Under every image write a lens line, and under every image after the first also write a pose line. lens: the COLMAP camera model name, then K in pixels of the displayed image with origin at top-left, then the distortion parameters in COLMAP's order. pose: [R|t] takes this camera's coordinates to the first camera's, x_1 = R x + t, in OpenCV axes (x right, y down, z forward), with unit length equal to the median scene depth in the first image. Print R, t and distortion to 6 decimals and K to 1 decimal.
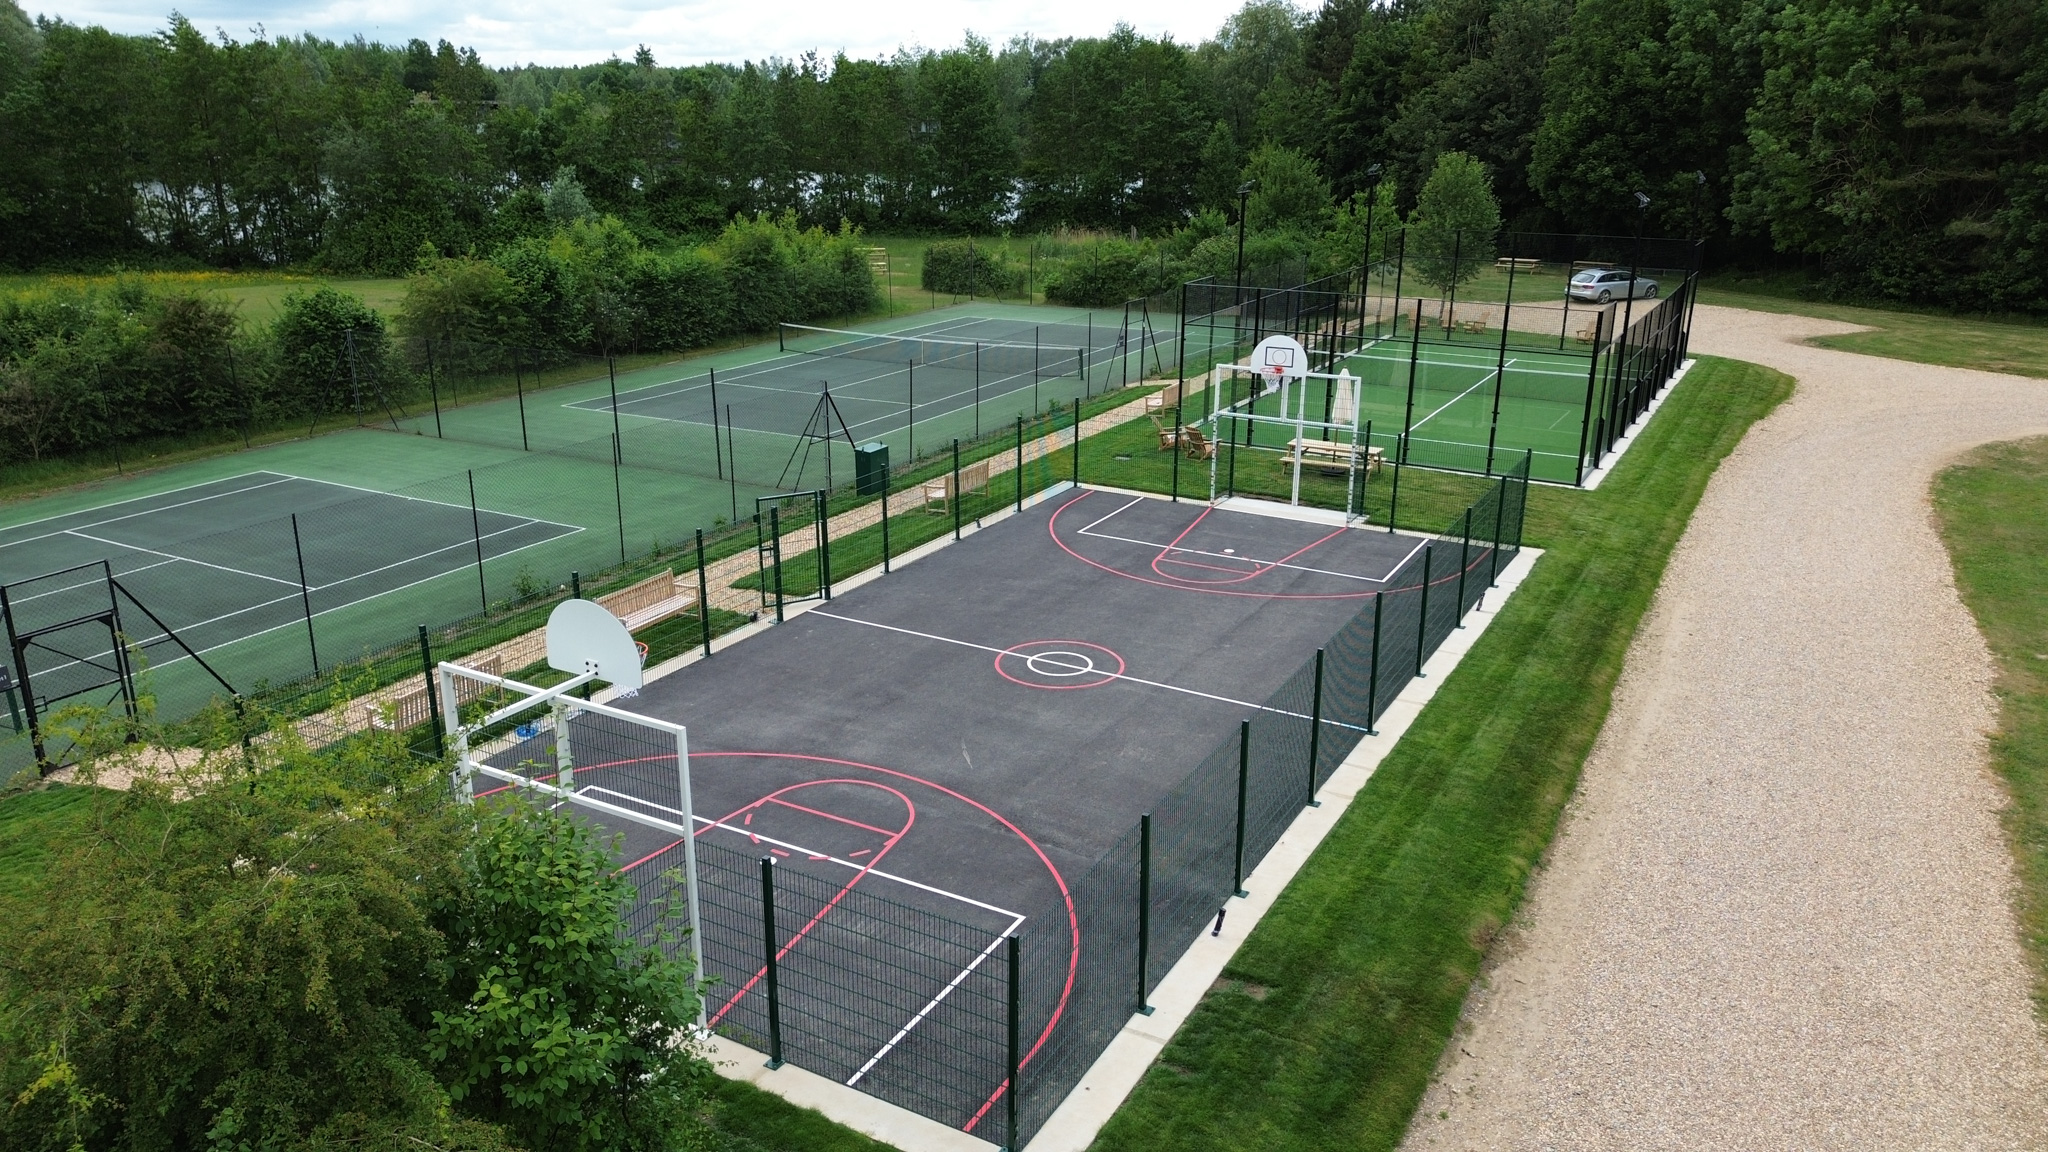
lens RADIAL K [[1449.0, 0, 1036.7], [0, 1449.0, 575.2], [0, 0, 1]] dist [0.047924, -0.024595]
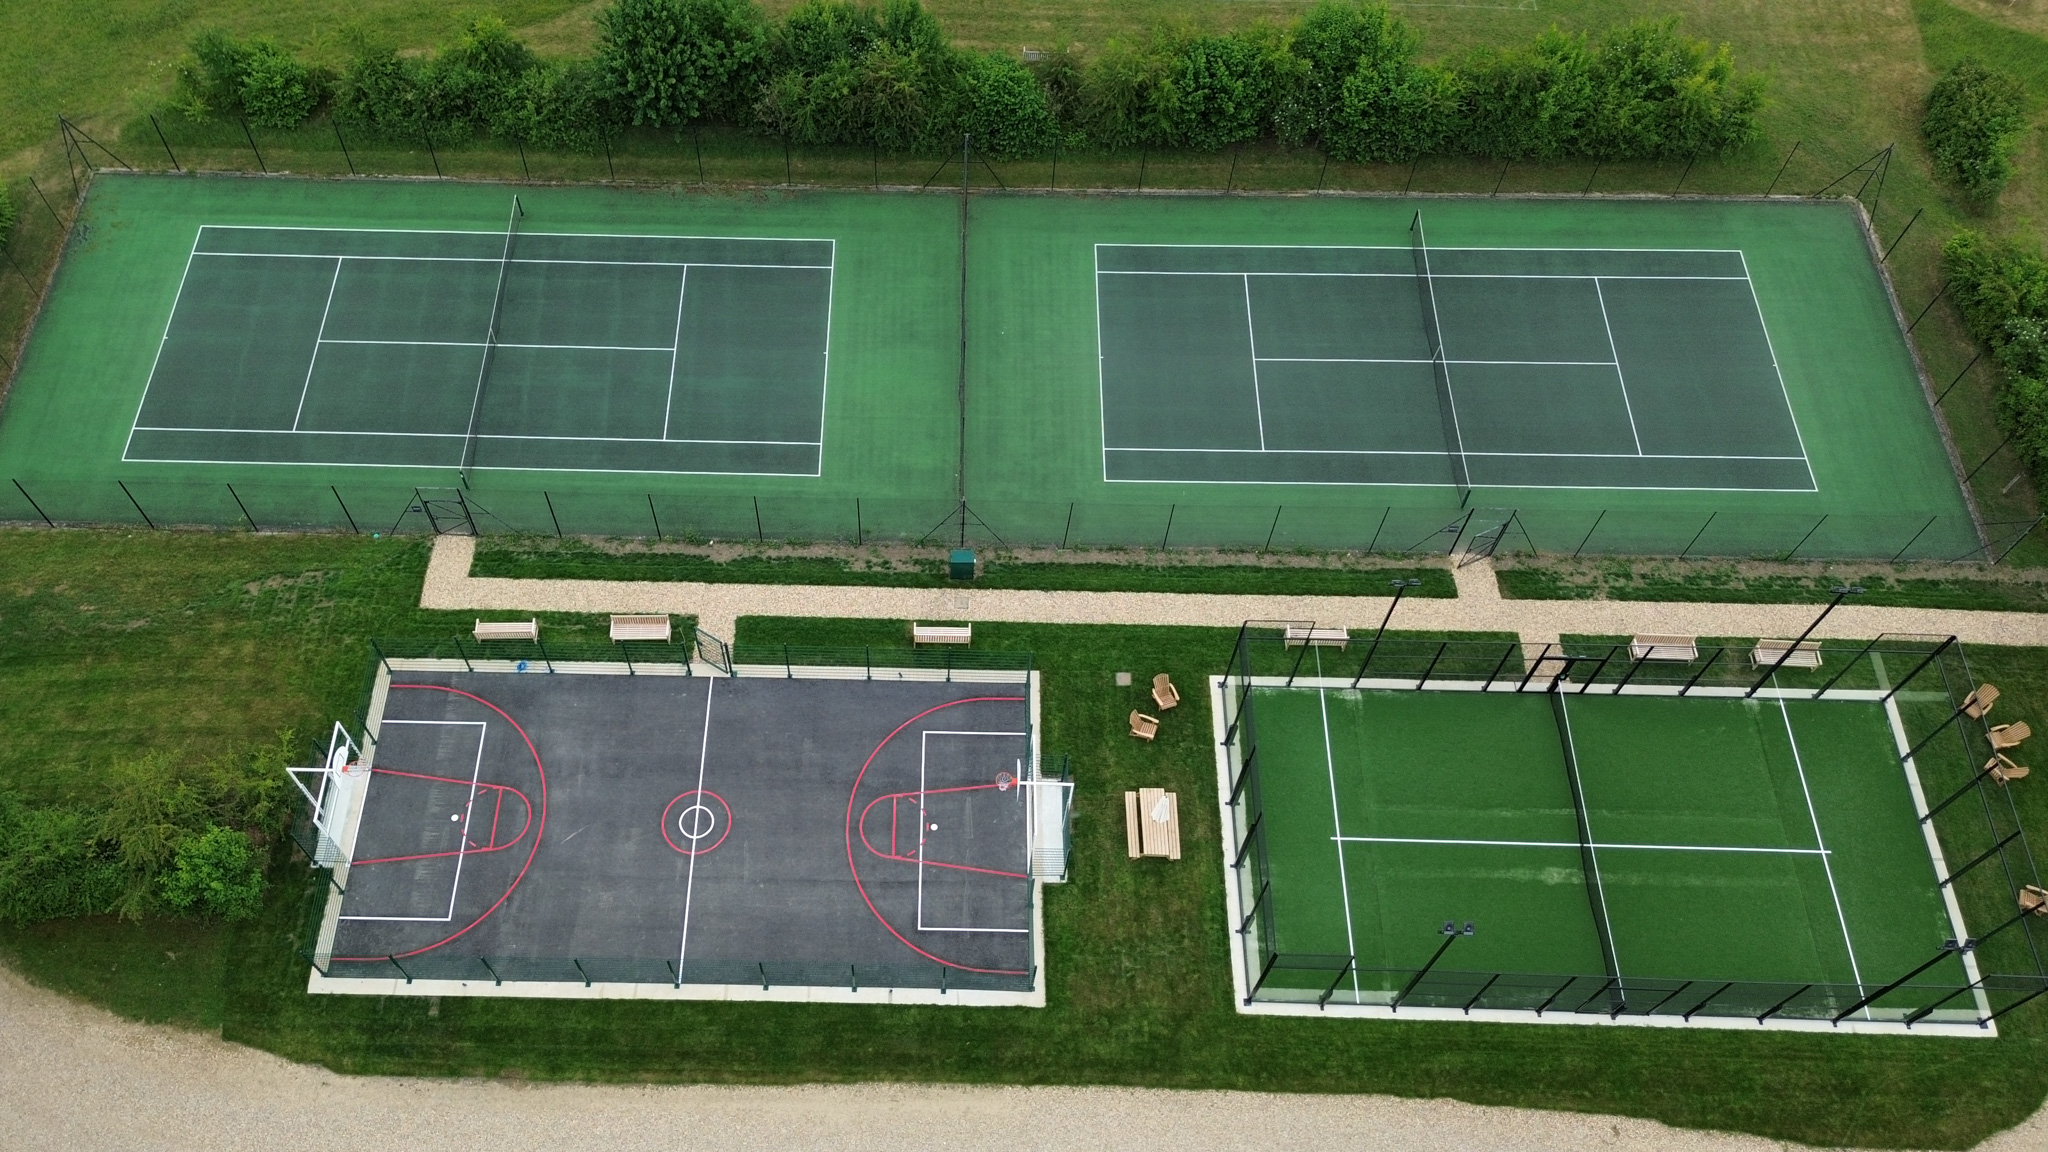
lens RADIAL K [[1603.5, 0, 901.2], [0, 1603.5, 651.2], [0, 0, 1]] dist [0.050329, -0.037516]
pose [[0.463126, 0.760076, -0.455849, 0.935642], [-0.261175, 0.608534, 0.749316, -1.732803], [0.846937, -0.227971, 0.480341, 0.273006]]
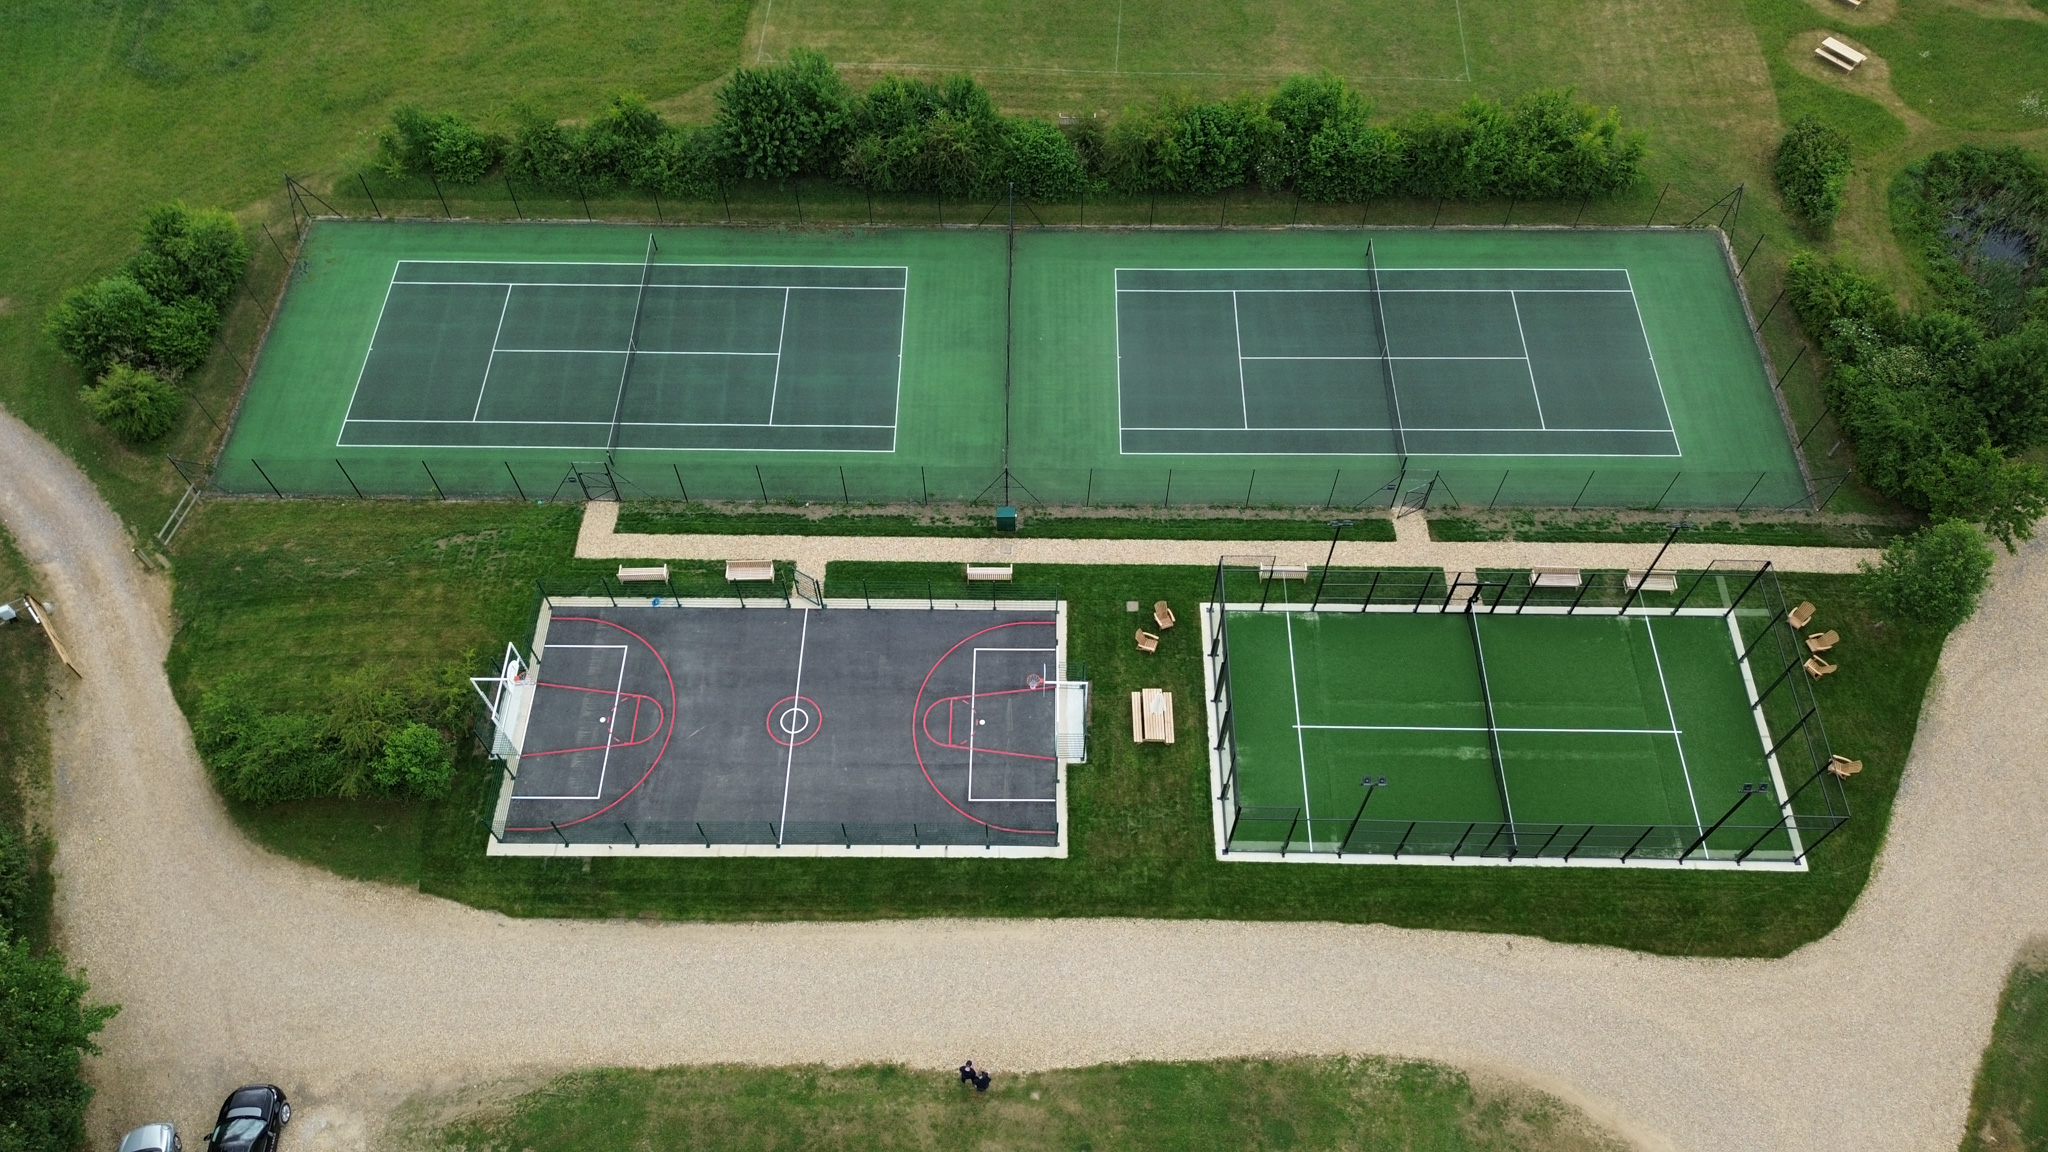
lens RADIAL K [[1449.0, 0, 1018.1], [0, 1449.0, 581.3], [0, 0, 1]] dist [0.047924, -0.024595]
pose [[0.475885, 0.734823, -0.483289, 1.195312], [-0.260171, 0.642523, 0.720747, -1.932935], [0.840145, -0.217255, 0.496947, 0.170282]]
